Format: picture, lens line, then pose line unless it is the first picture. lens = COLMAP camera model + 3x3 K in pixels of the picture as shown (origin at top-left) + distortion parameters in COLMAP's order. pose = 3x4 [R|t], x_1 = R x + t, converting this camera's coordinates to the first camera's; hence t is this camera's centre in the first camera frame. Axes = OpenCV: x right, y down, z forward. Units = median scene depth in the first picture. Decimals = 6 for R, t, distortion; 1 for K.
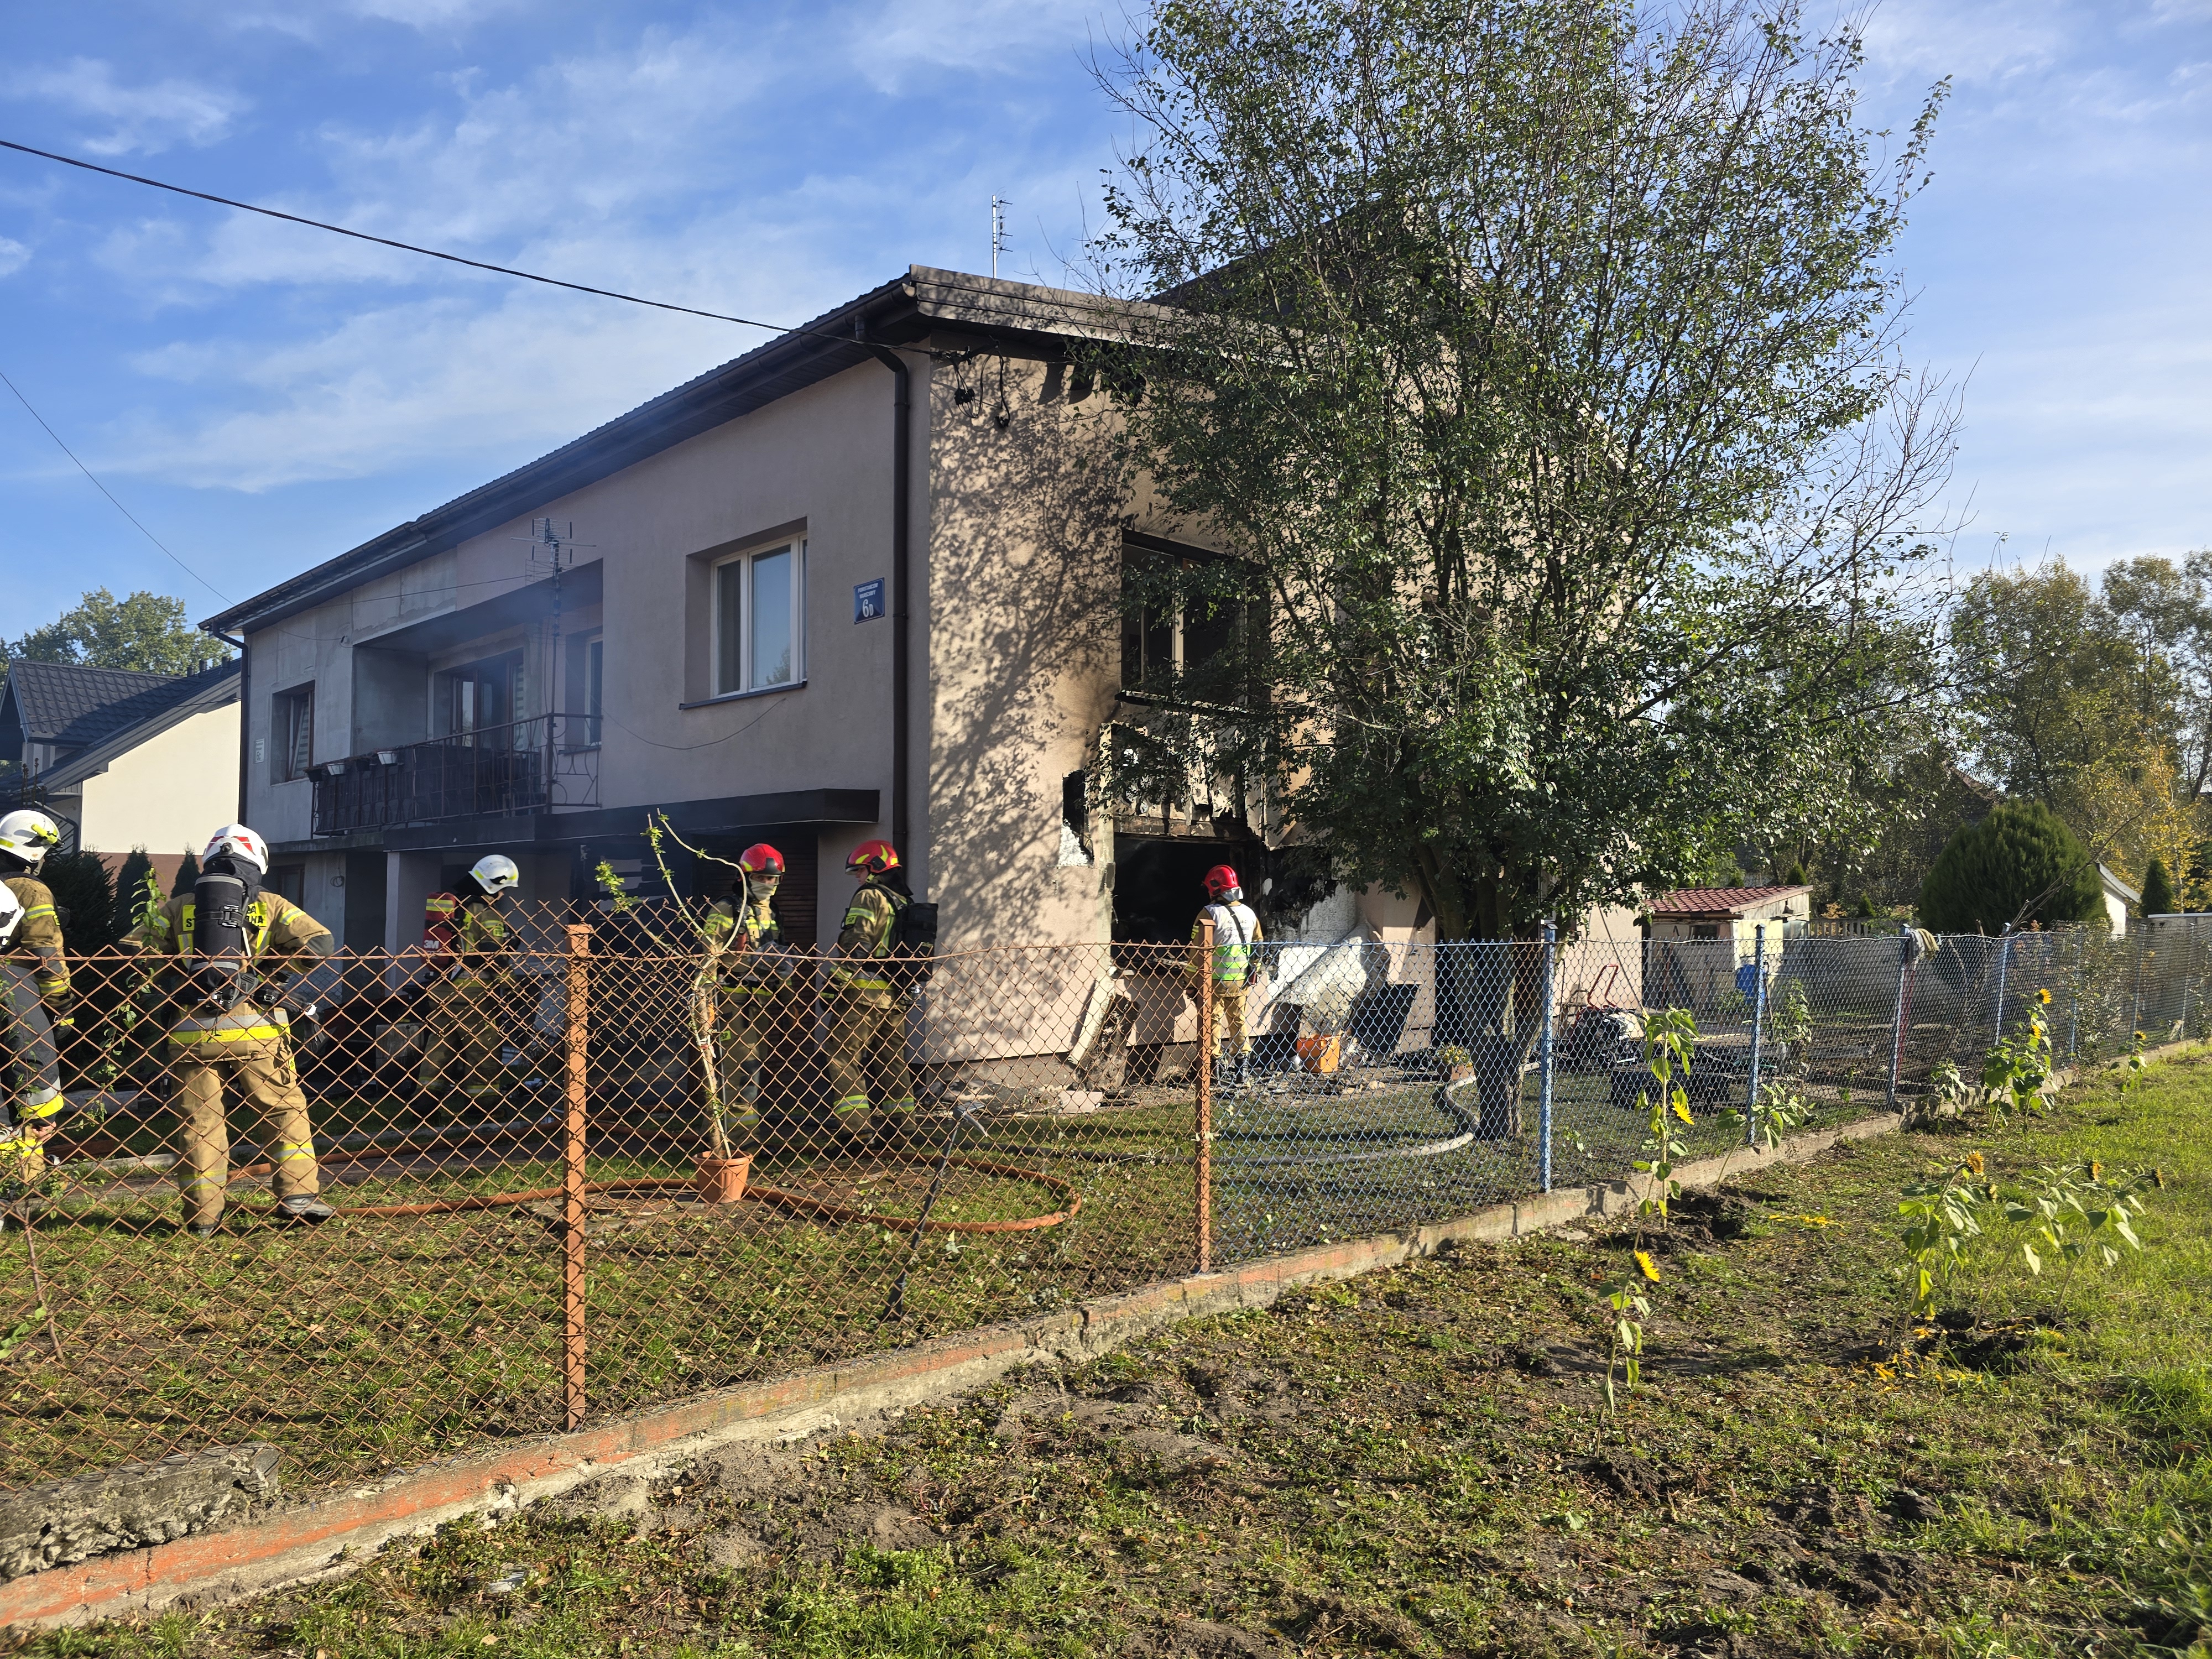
lens RADIAL K [[1419.1, 0, 1041.4], [0, 1419.1, 934.2], [0, 0, 1]] dist [0.022534, 0.000934]
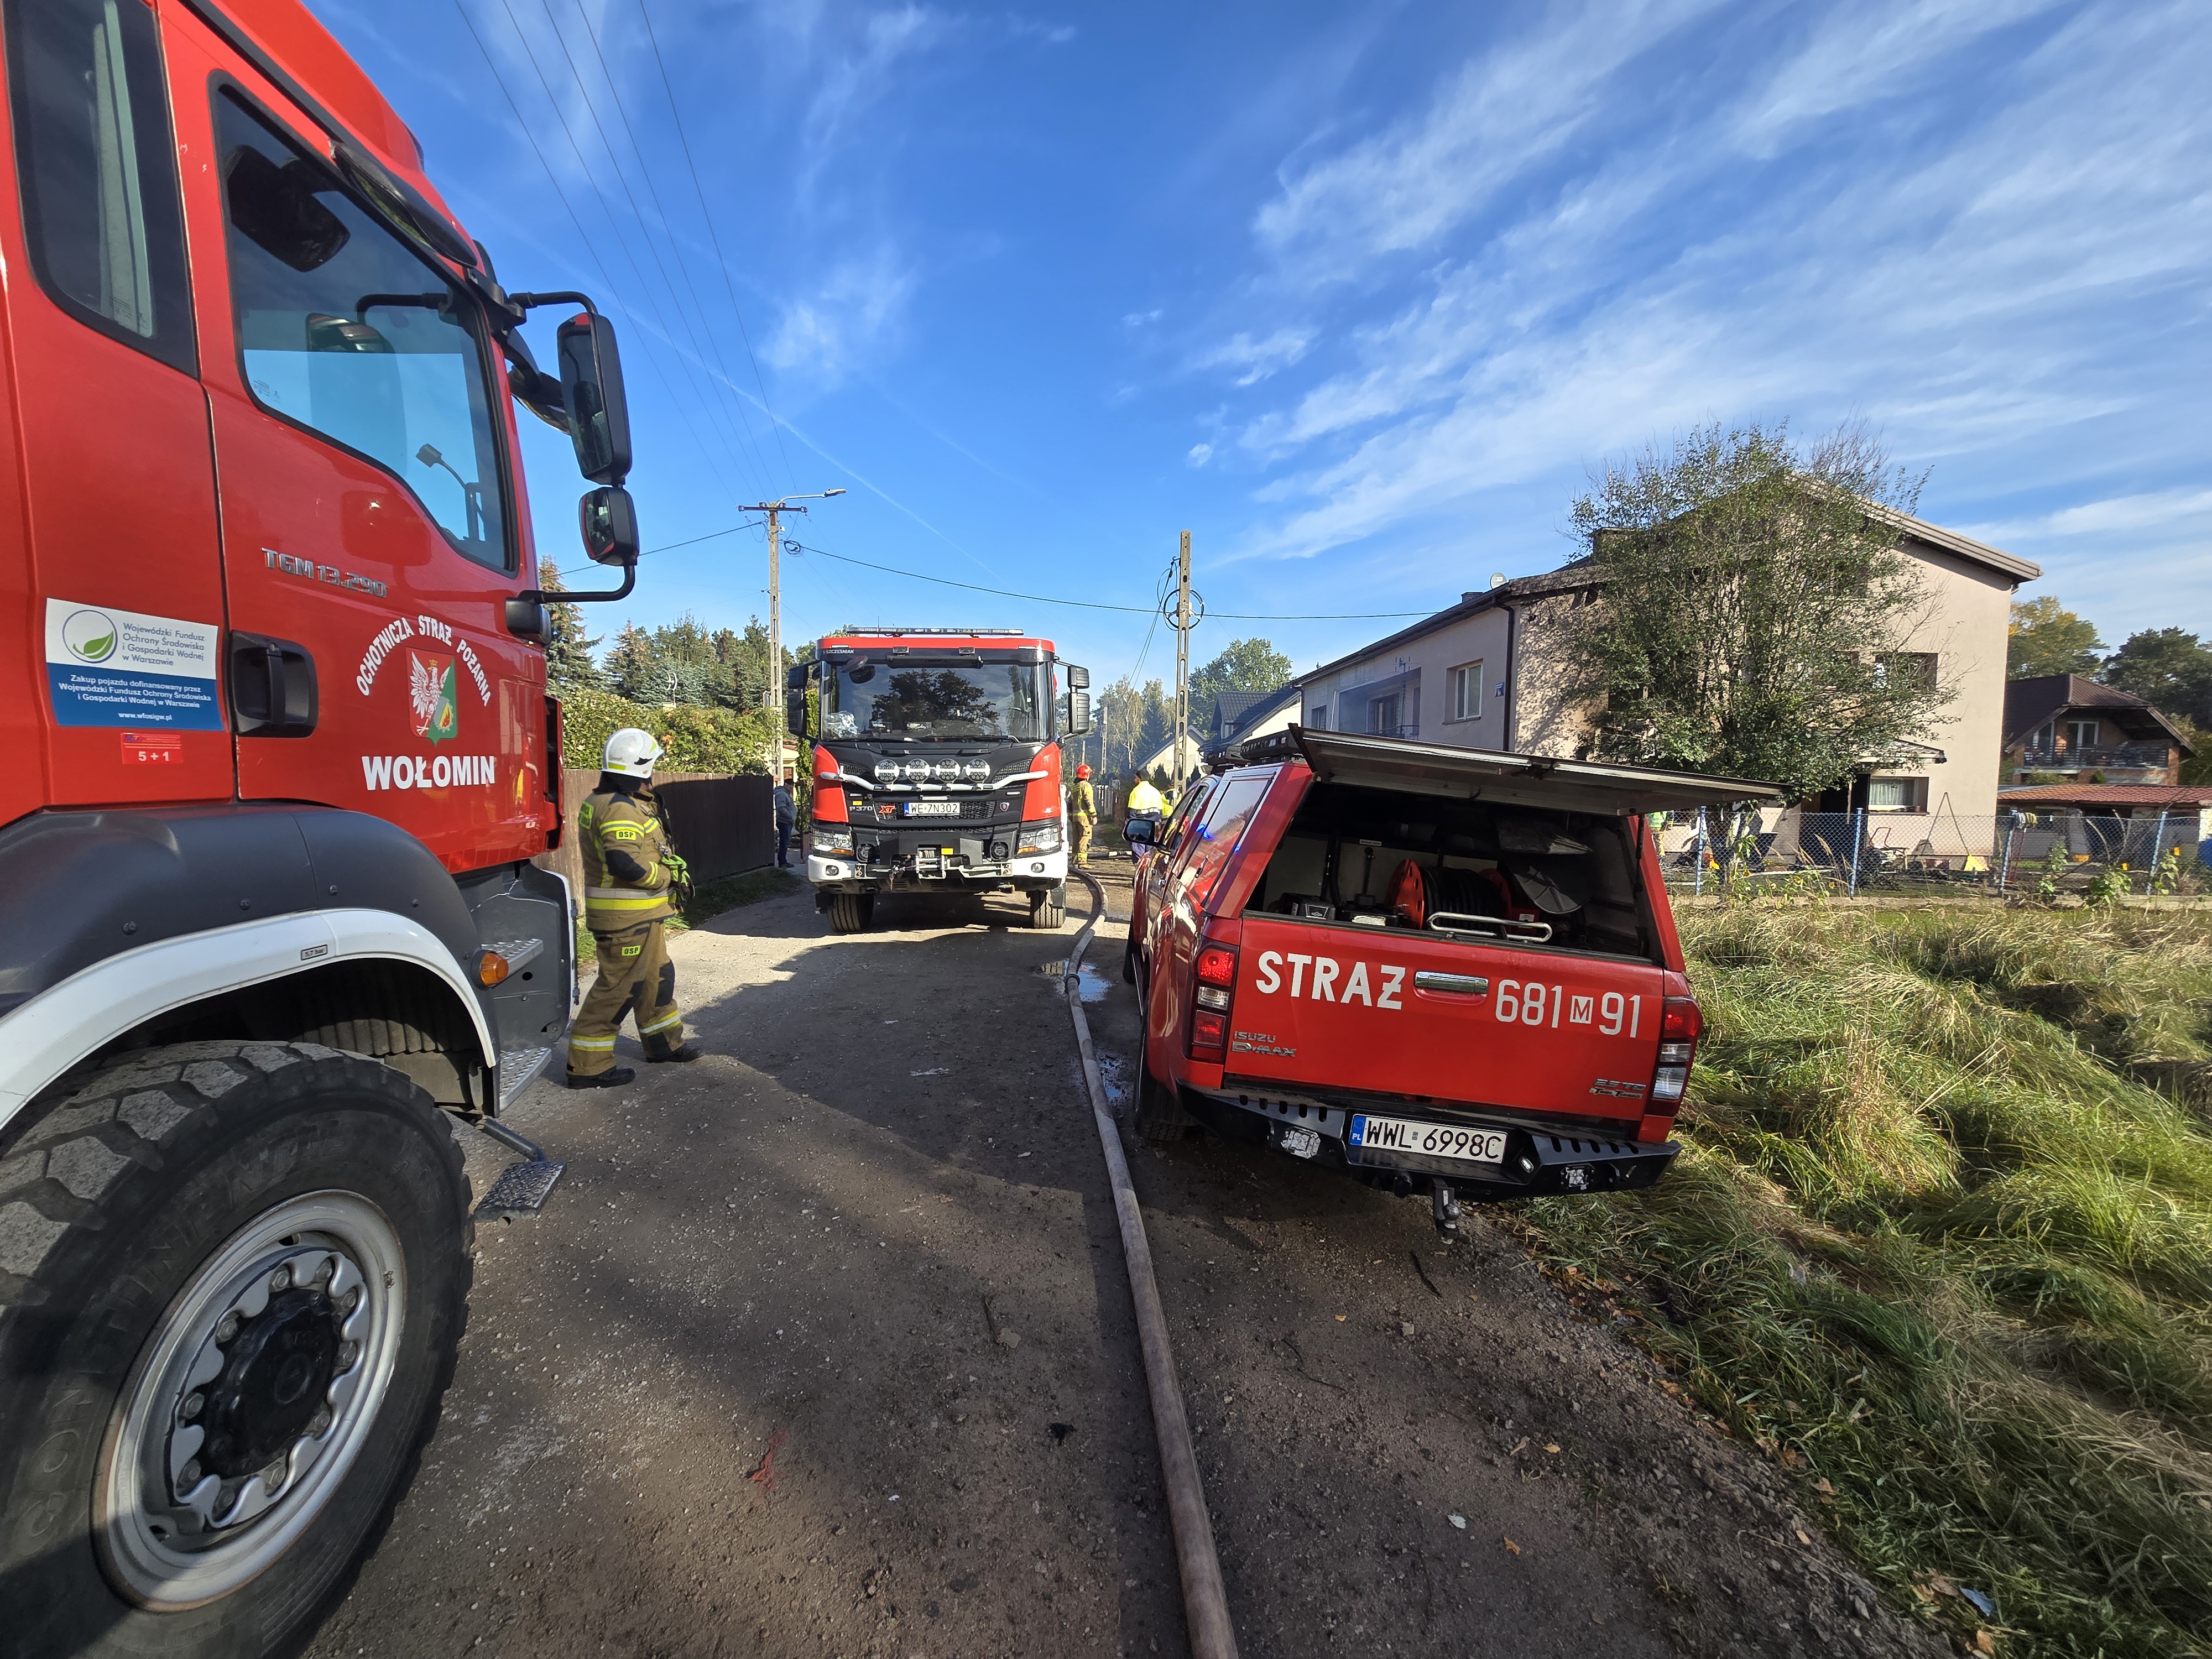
lens RADIAL K [[910.9, 0, 1102.4], [0, 910.9, 840.1], [0, 0, 1]] dist [-0.008643, 0.001899]
pose [[0.750133, 0.037779, -0.660207, 0.456102], [-0.014911, 0.999079, 0.040228, 0.004387], [0.661119, -0.020332, 0.750005, -0.826006]]
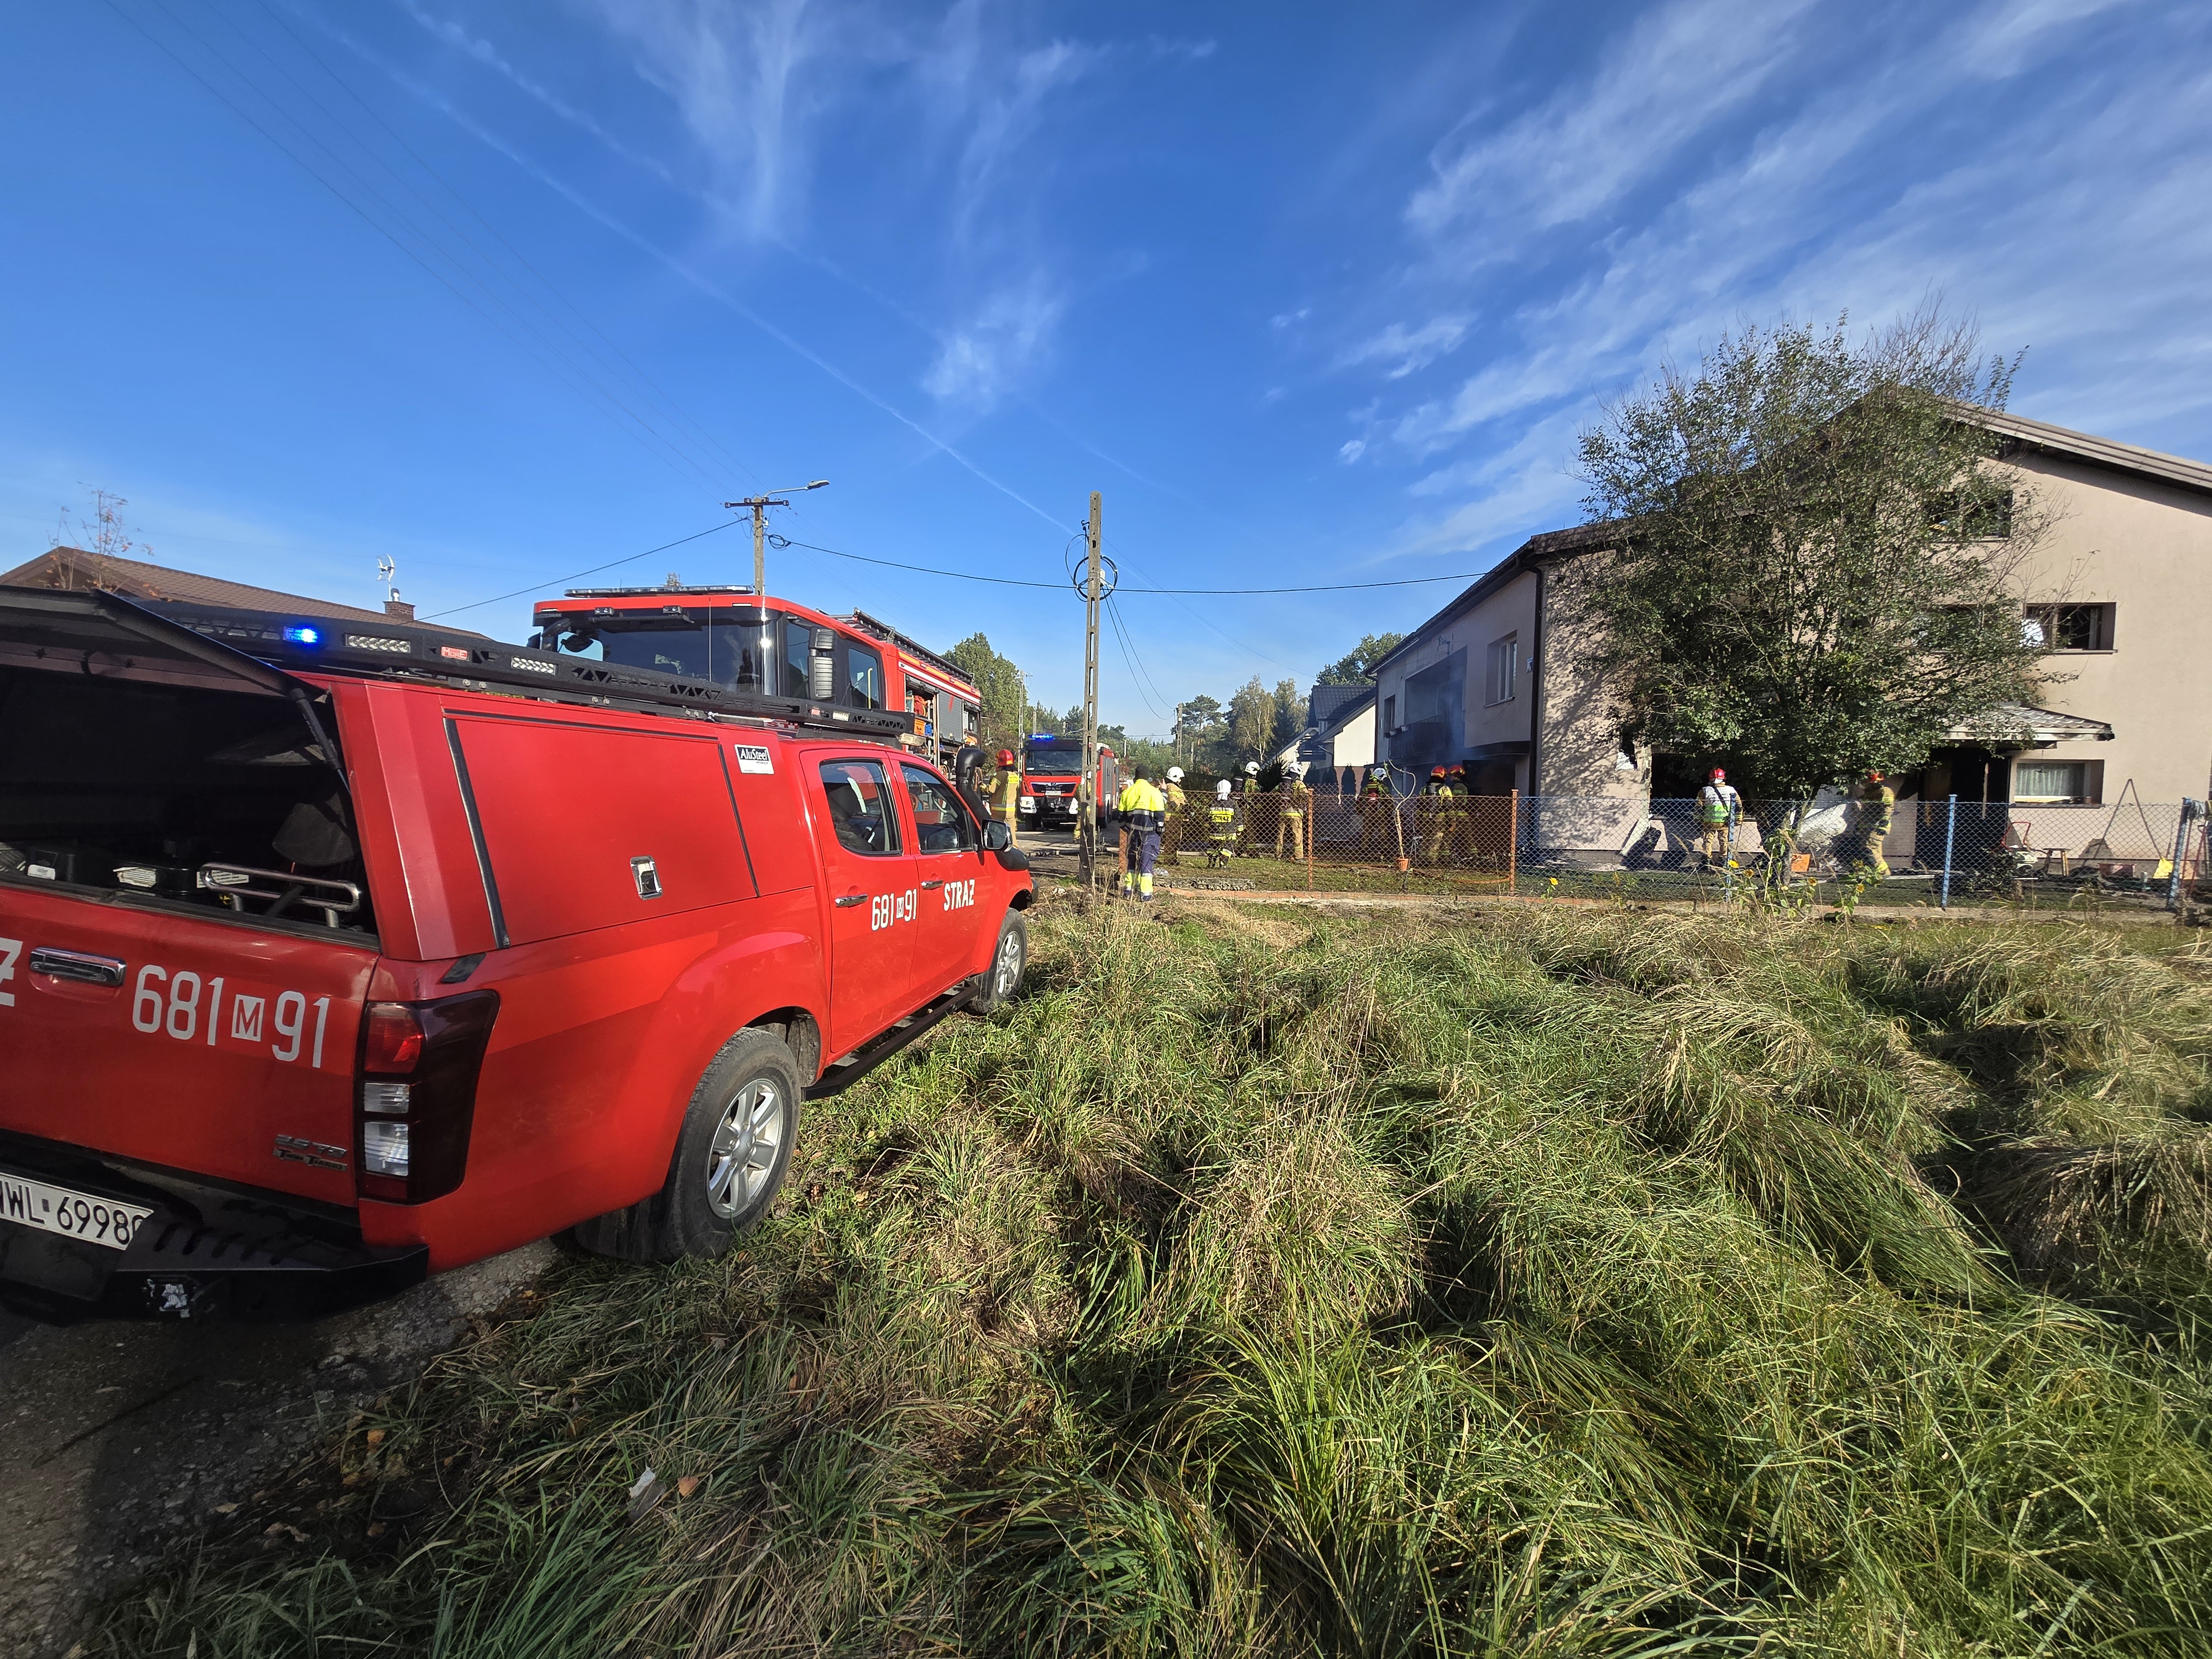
lens RADIAL K [[910.9, 0, 1097.1], [0, 910.9, 818.2], [0, 0, 1]] dist [-0.008643, 0.001899]
pose [[0.627213, 0.020431, -0.778580, 0.596898], [-0.014999, 0.999787, 0.014153, 0.021219], [0.778703, 0.002802, 0.627386, -0.539355]]
